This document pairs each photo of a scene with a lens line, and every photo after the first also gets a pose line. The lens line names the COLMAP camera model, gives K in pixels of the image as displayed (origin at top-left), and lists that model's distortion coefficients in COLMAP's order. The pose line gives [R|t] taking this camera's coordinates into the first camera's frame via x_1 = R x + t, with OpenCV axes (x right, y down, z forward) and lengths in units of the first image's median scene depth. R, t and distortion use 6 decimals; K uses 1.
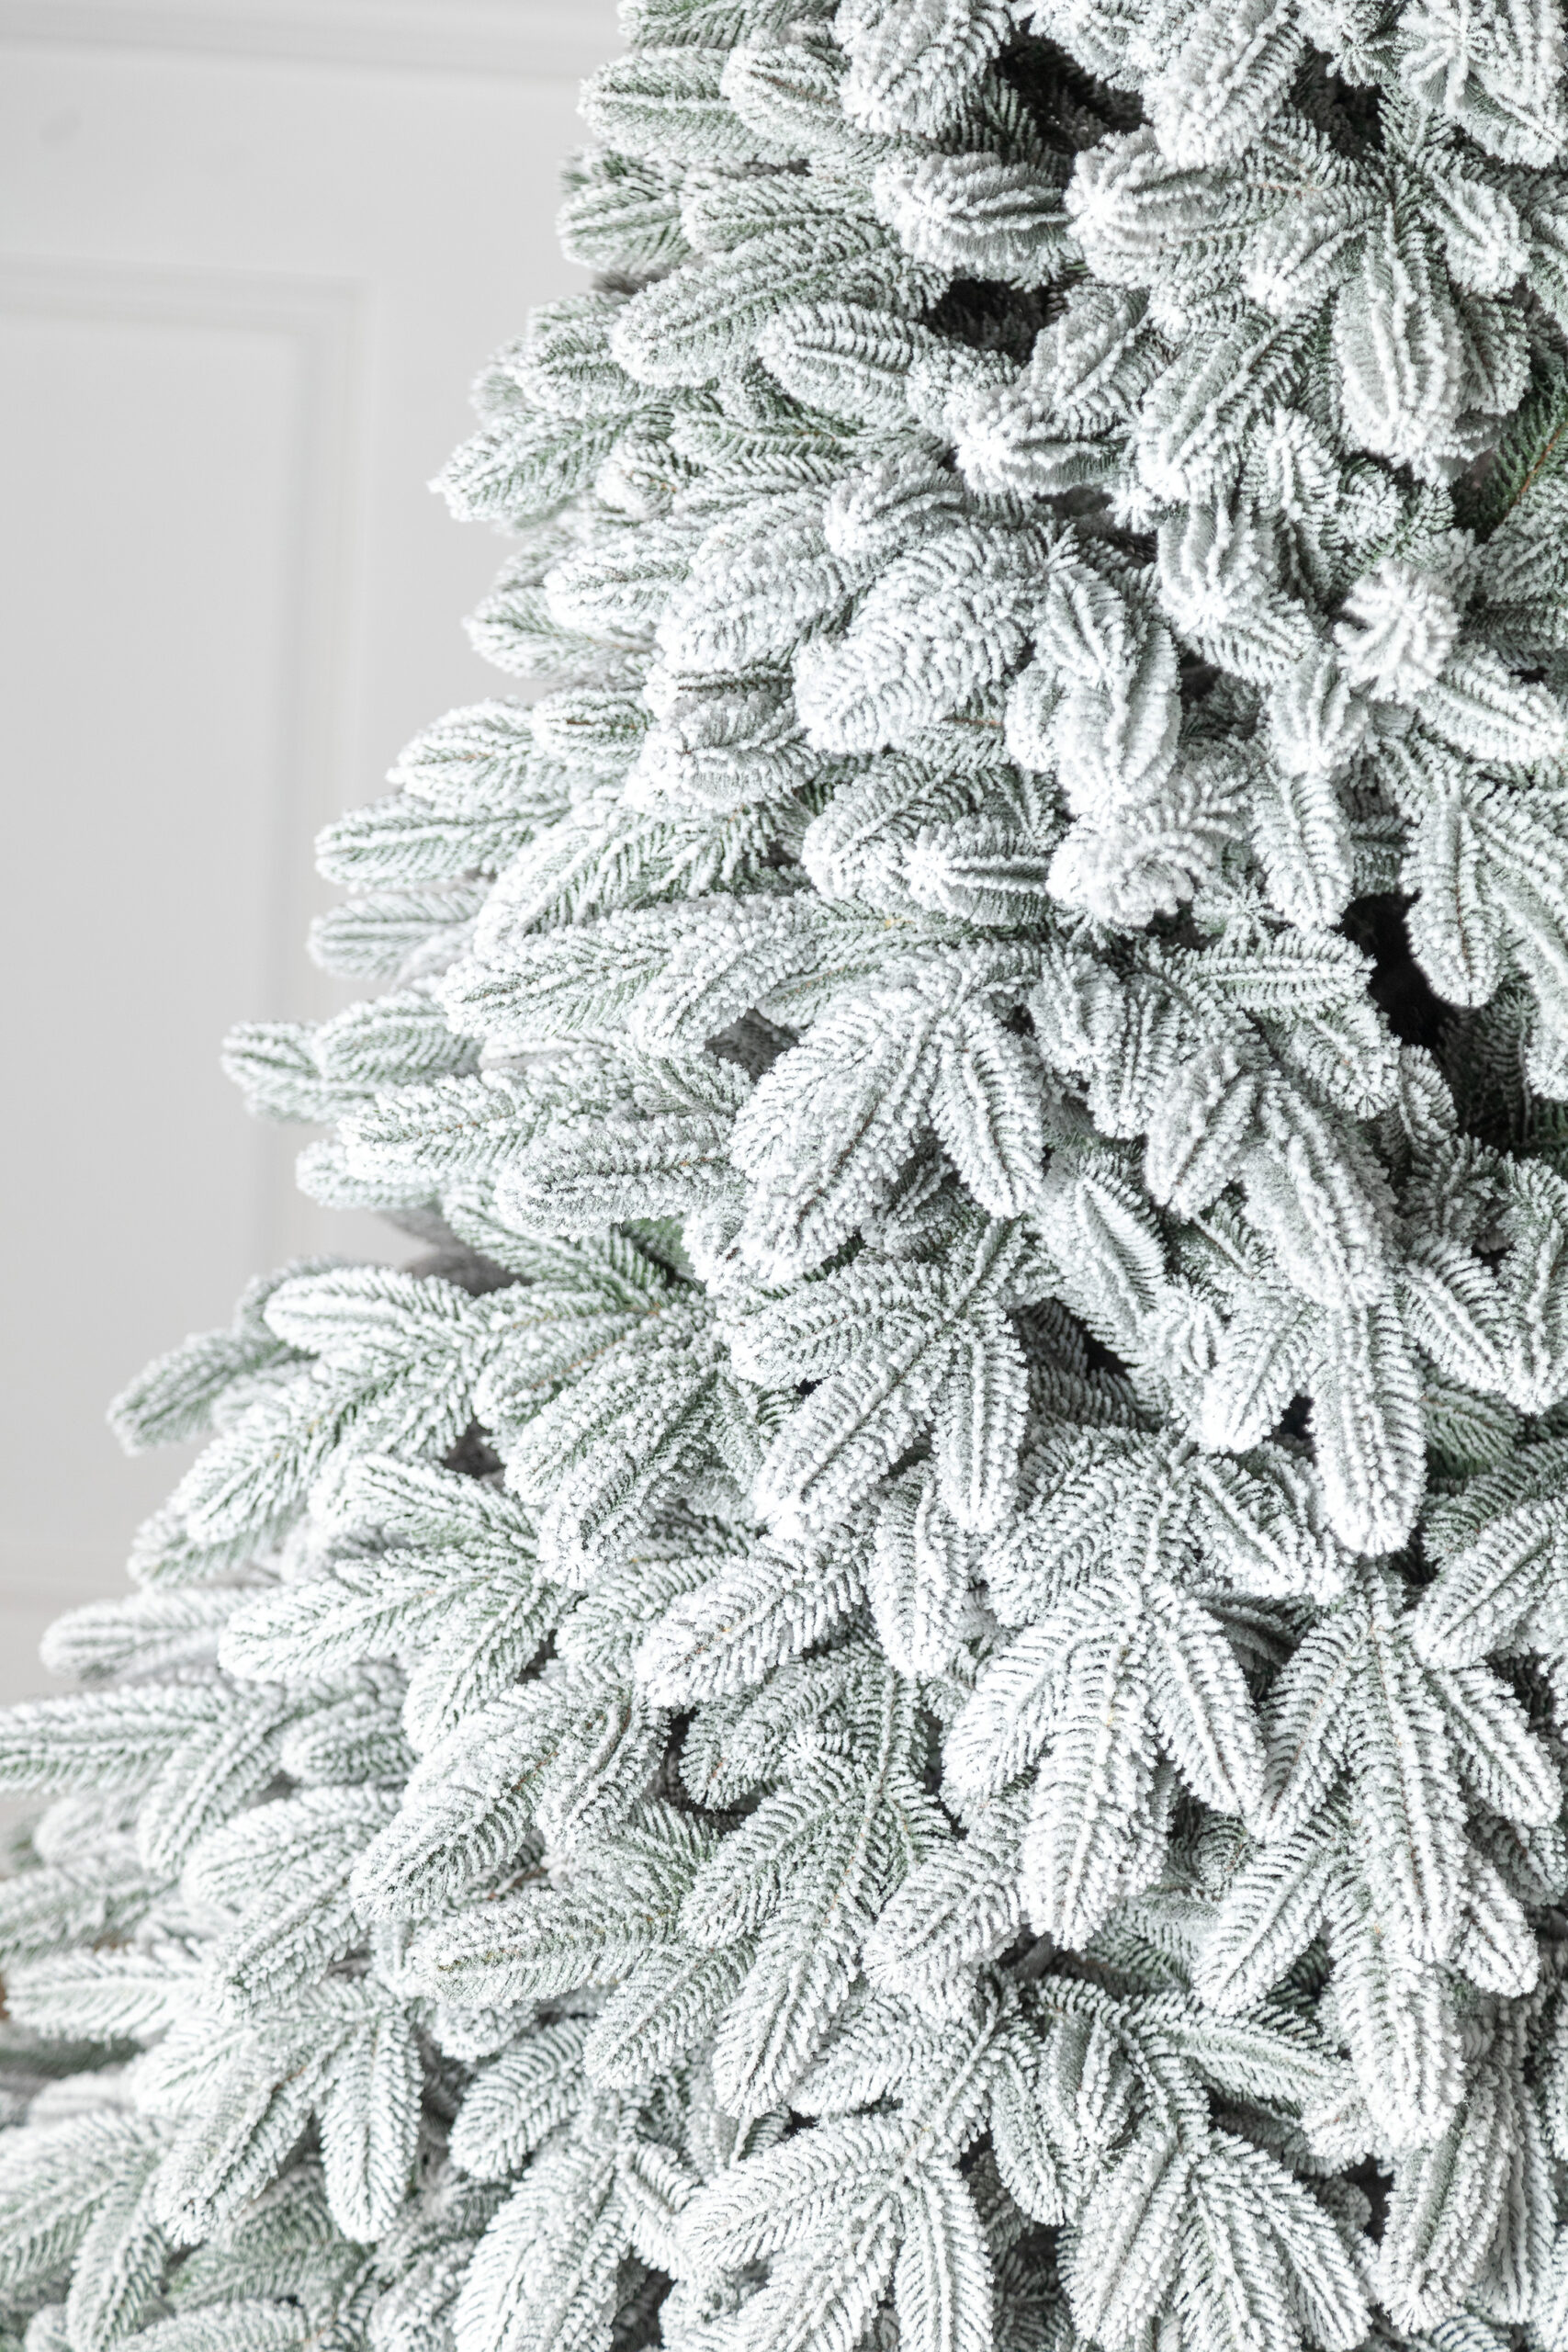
lens RADIAL K [[6430.7, 0, 784.9], [0, 6430.7, 1209.3], [0, 0, 1]] dist [0.065550, -0.515185]
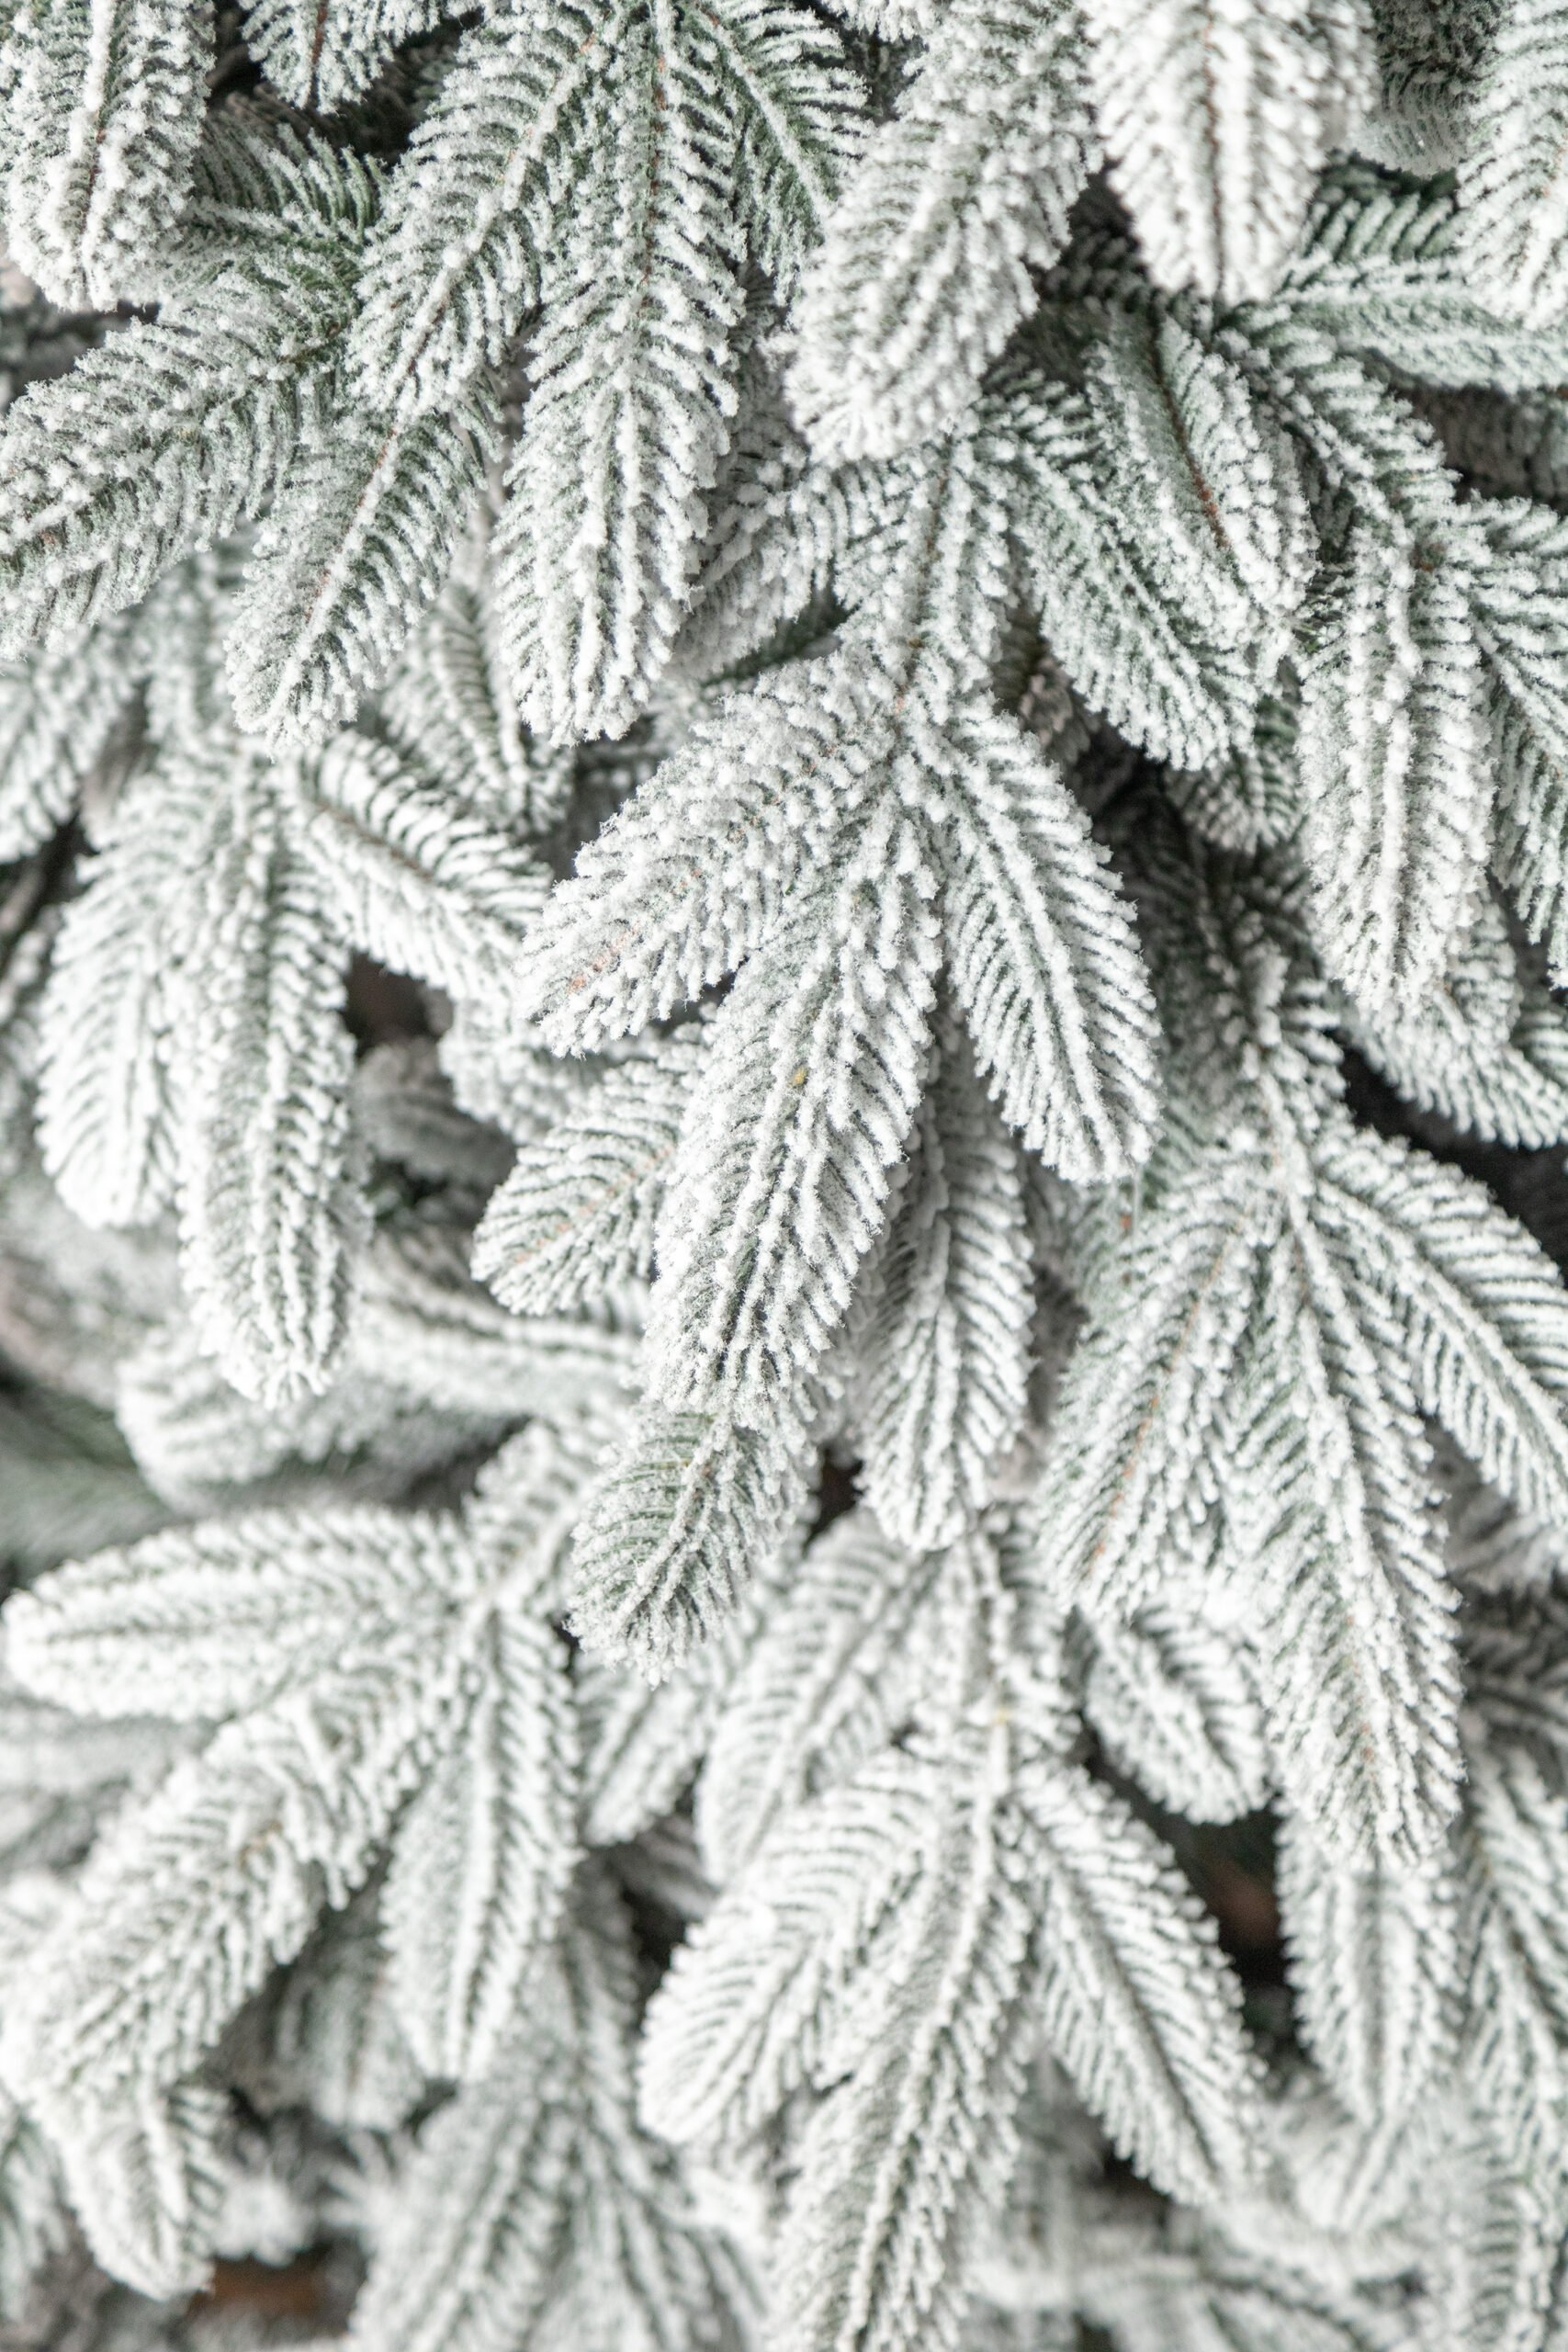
lens RADIAL K [[6430.7, 0, 784.9], [0, 6430.7, 1209.3], [0, 0, 1]] dist [0.065550, -0.515185]
pose [[0.957203, -0.267231, 0.111130, -0.061496], [0.202186, 0.892180, 0.403901, -0.023745], [-0.207083, -0.364146, 0.908028, 0.595878]]
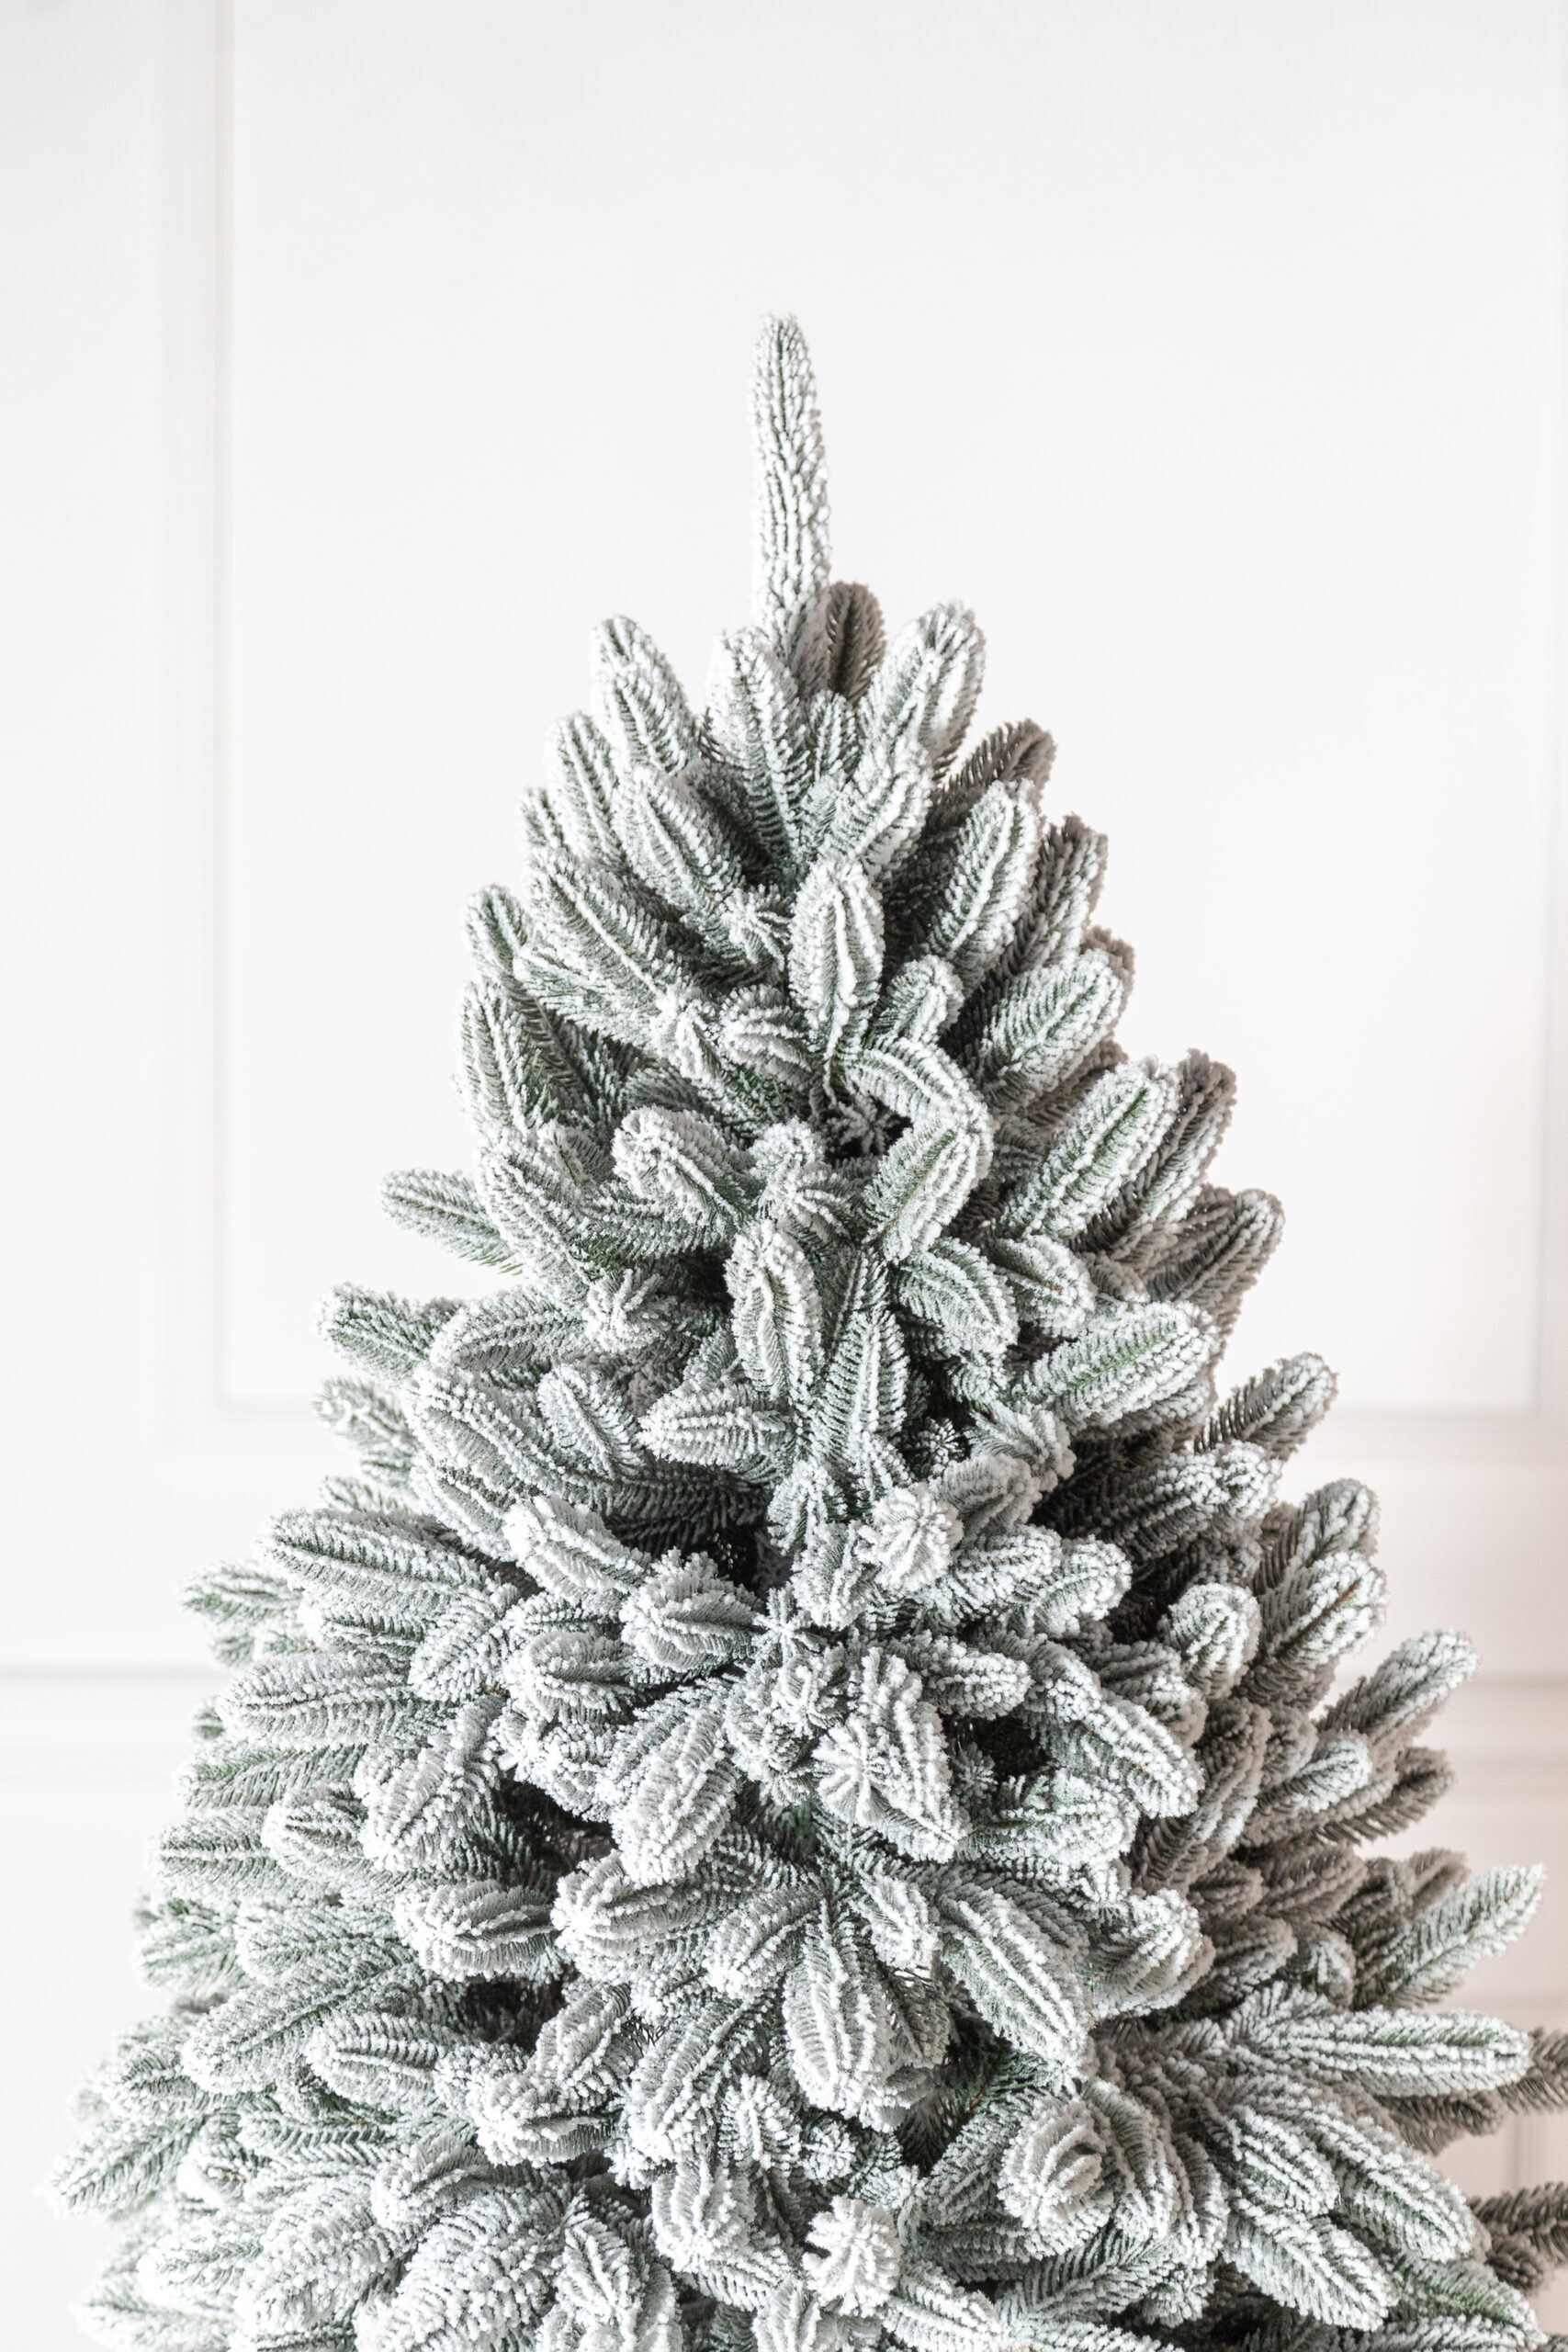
lens RADIAL K [[7077.6, 0, 784.0], [0, 7077.6, 1176.0], [0, 0, 1]] dist [0.047021, -1.738150]
pose [[0.996057, -0.064967, 0.060420, 0.015454], [0.077668, 0.967692, -0.239874, 0.029174], [-0.042884, 0.243621, 0.968922, -0.309253]]
